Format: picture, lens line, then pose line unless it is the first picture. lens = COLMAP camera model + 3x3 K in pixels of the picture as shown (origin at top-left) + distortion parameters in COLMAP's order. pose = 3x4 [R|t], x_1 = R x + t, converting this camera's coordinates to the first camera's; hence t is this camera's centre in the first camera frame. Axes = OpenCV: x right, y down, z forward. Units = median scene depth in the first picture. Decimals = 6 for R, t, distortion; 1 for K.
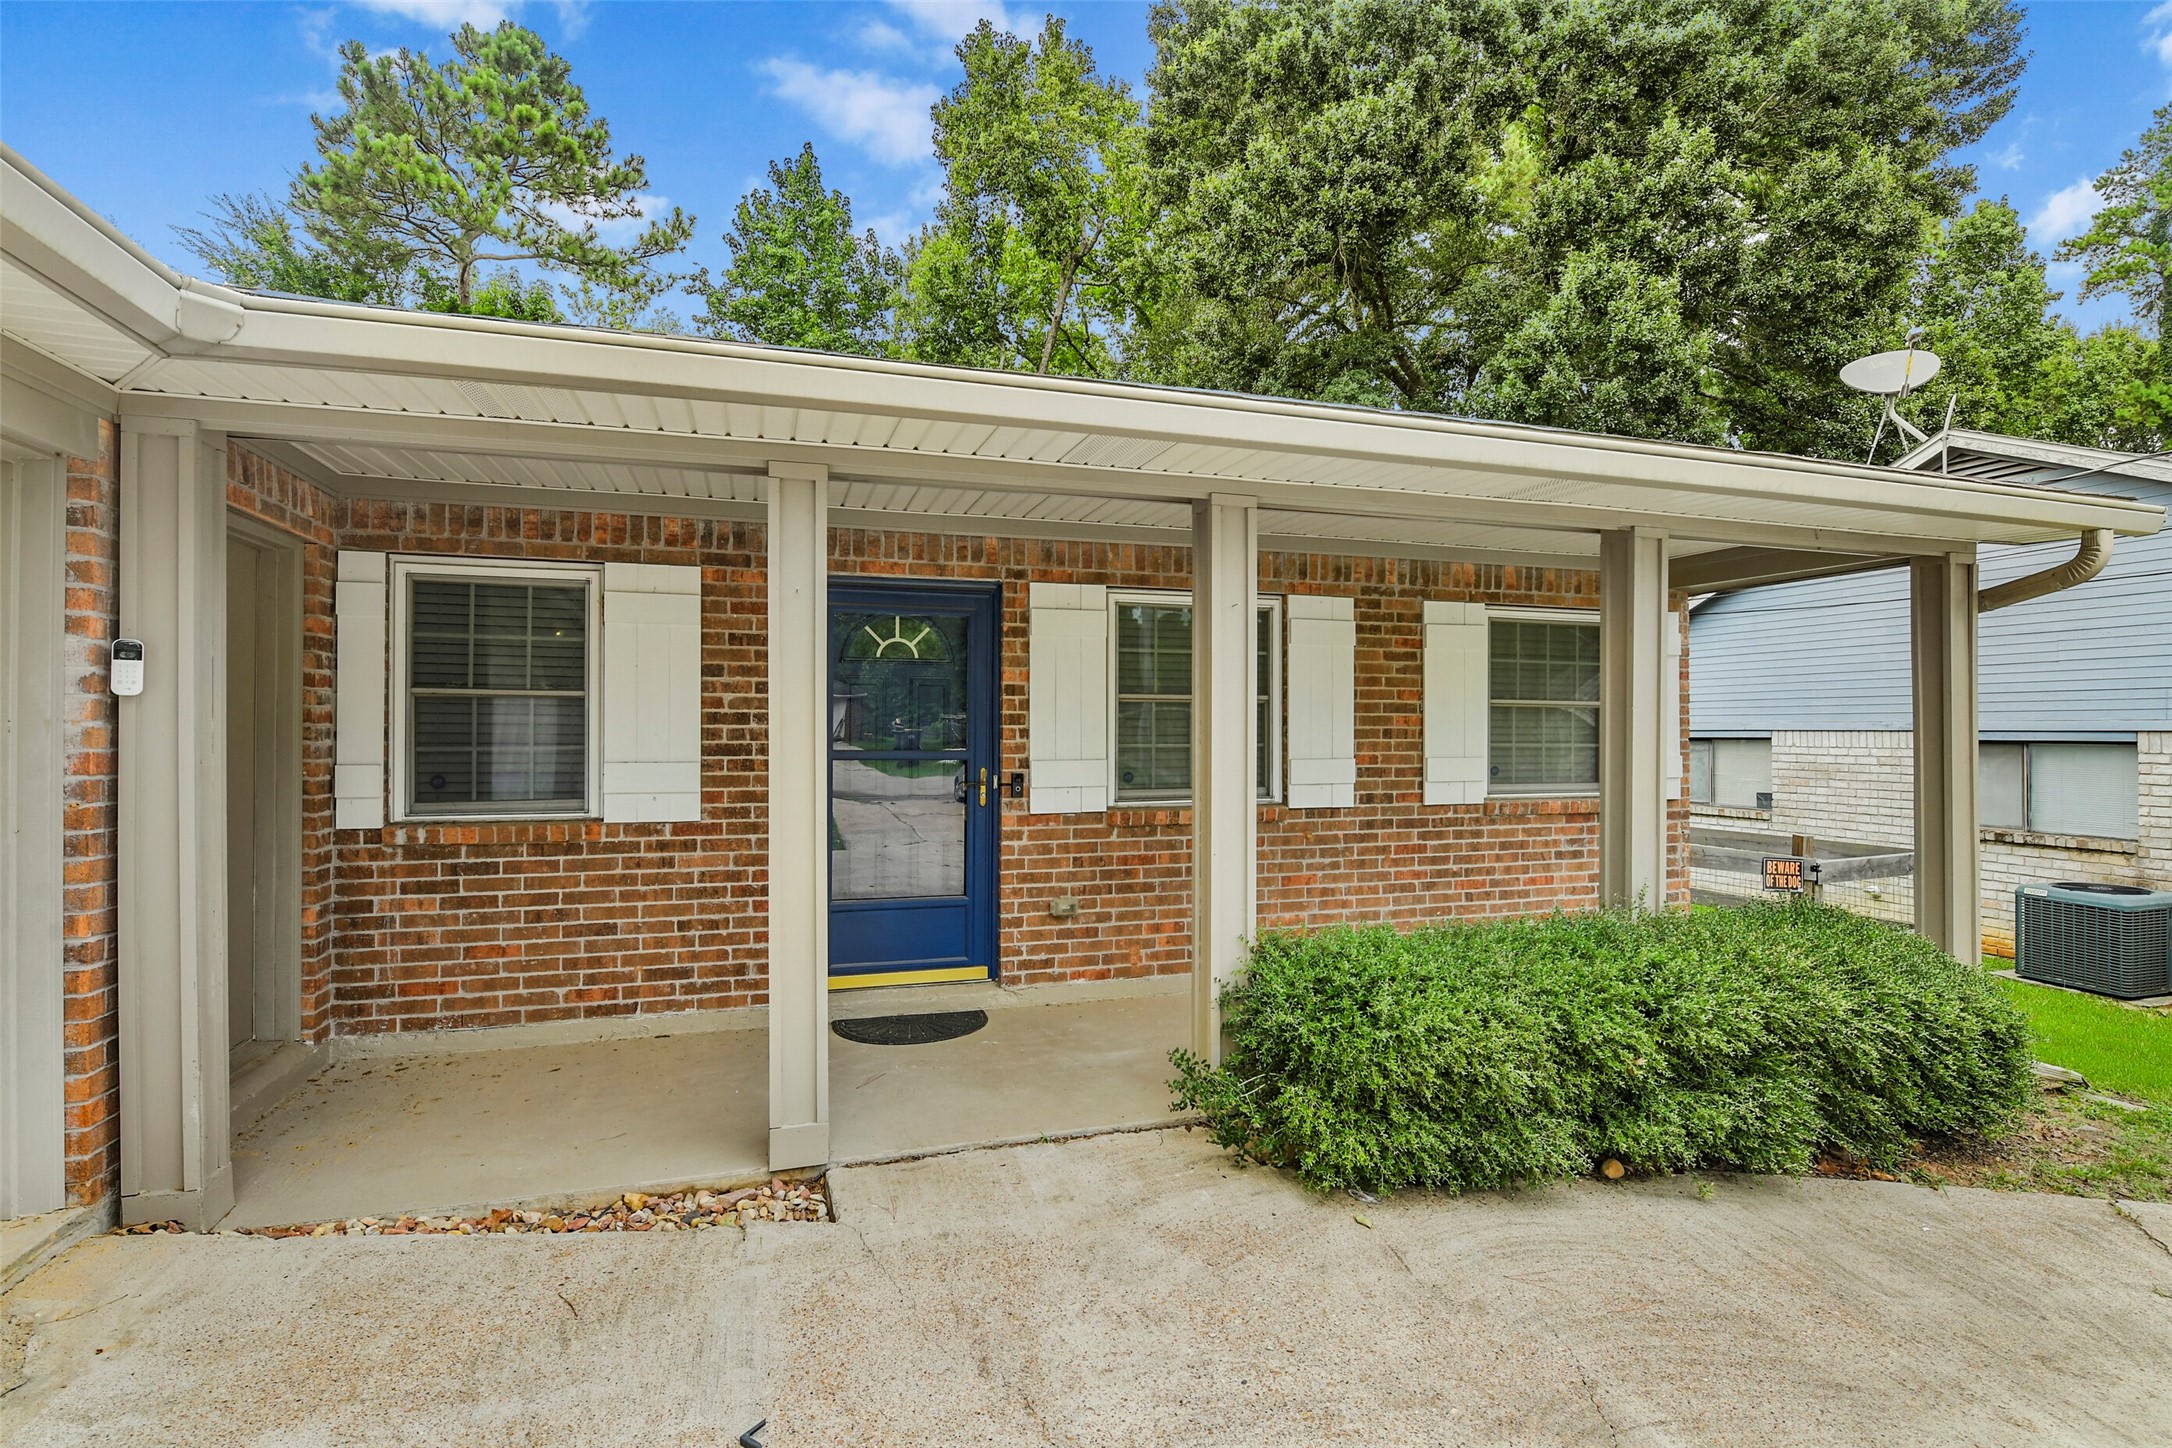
lens RADIAL K [[1050.3, 0, 1094.3], [0, 1050.3, 726.3], [0, 0, 1]] dist [-0.004666, -0.000952]
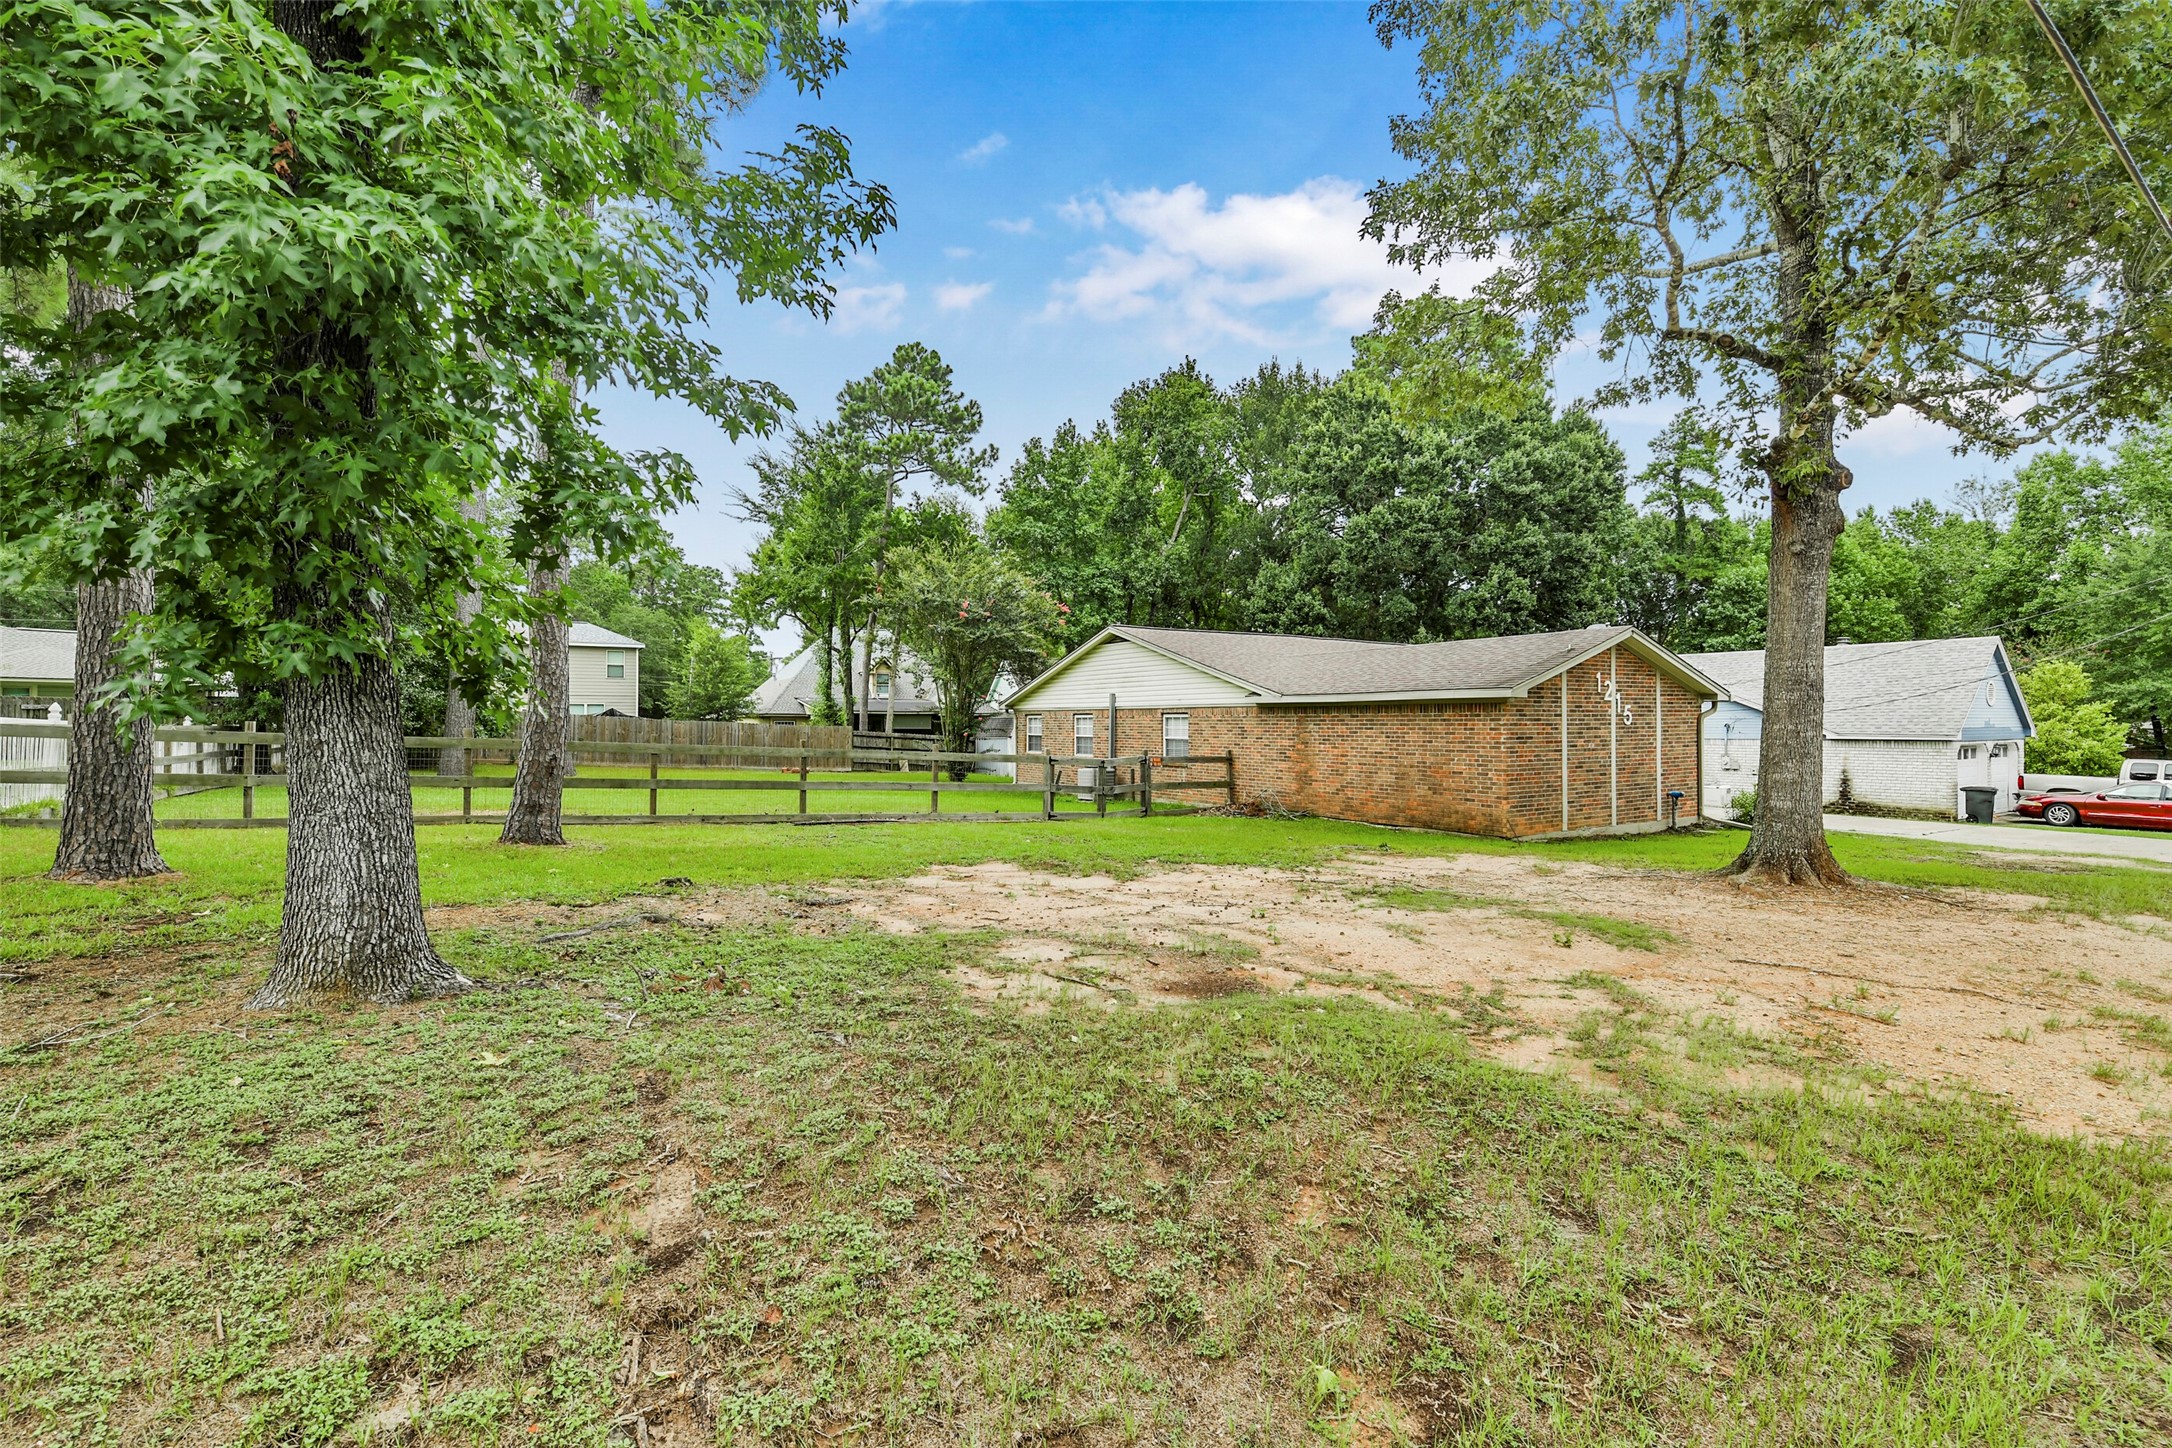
lens RADIAL K [[956.2, 0, 1099.0], [0, 956.2, 718.9], [0, 0, 1]] dist [-0.001187, -0.000085]
pose [[0.969904, 0.003917, 0.243456, -1.176220], [-0.003535, 0.999992, -0.002009, -0.035265], [-0.243462, 0.001088, 0.969910, -1.206918]]
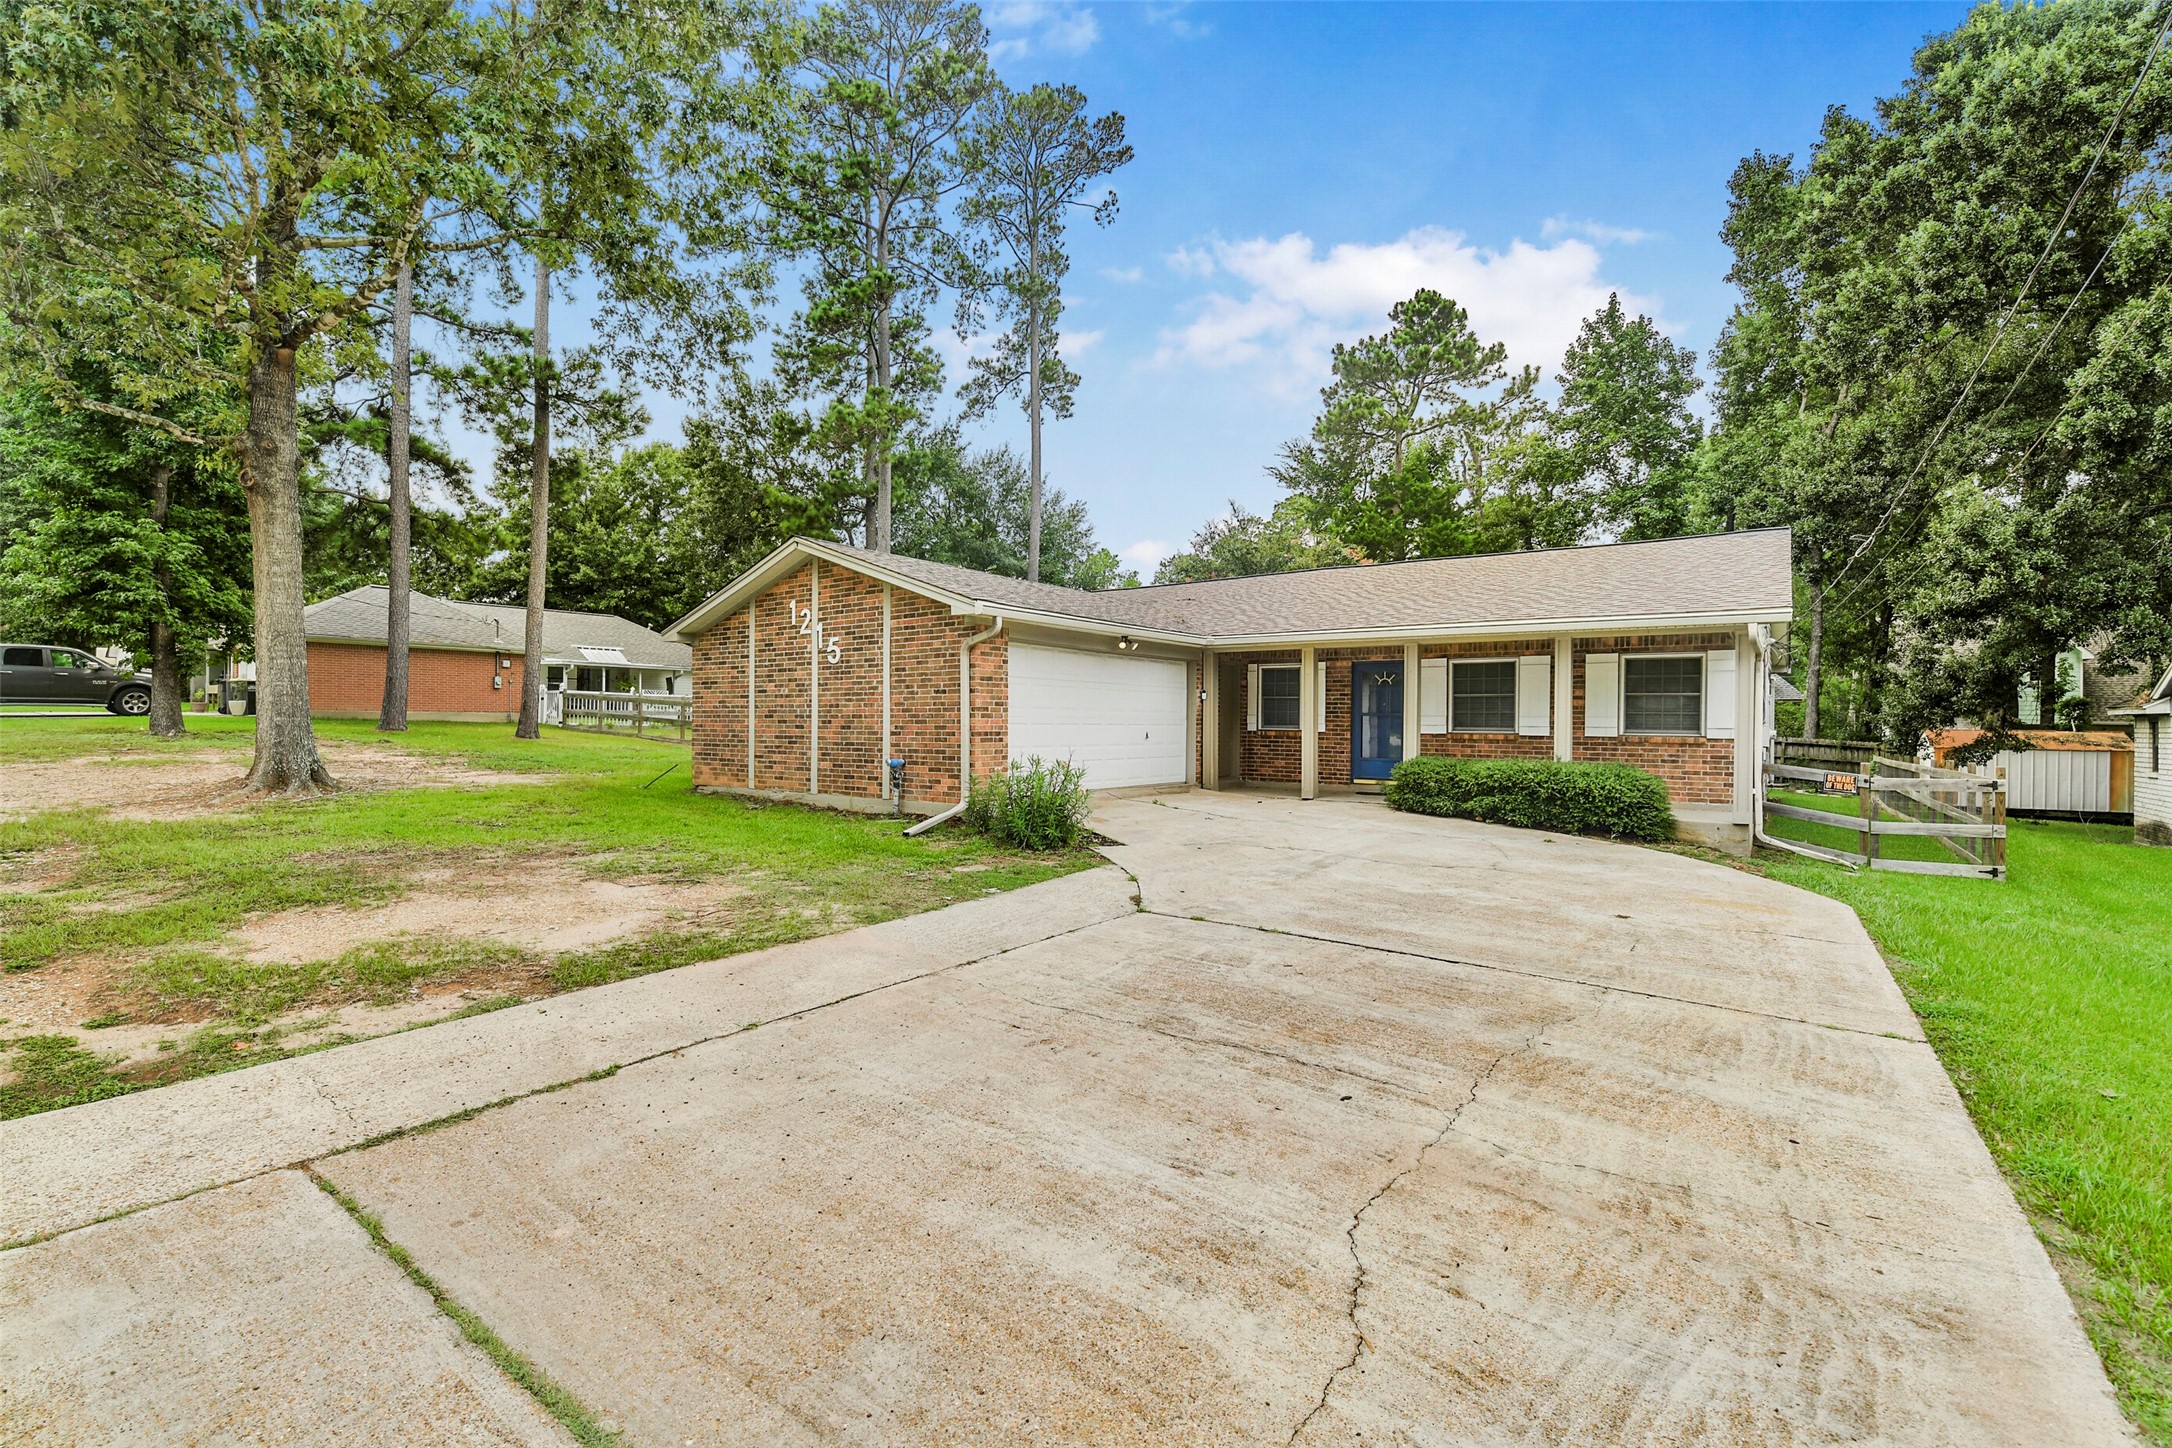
lens RADIAL K [[956.2, 0, 1088.2], [0, 956.2, 721.3], [0, 0, 1]] dist [-0.001187, -0.000085]
pose [[0.588842, 0.006504, -0.808222, 0.621605], [-0.007385, 0.999969, 0.002666, 0.017662], [0.808215, 0.004399, 0.588872, -0.549306]]
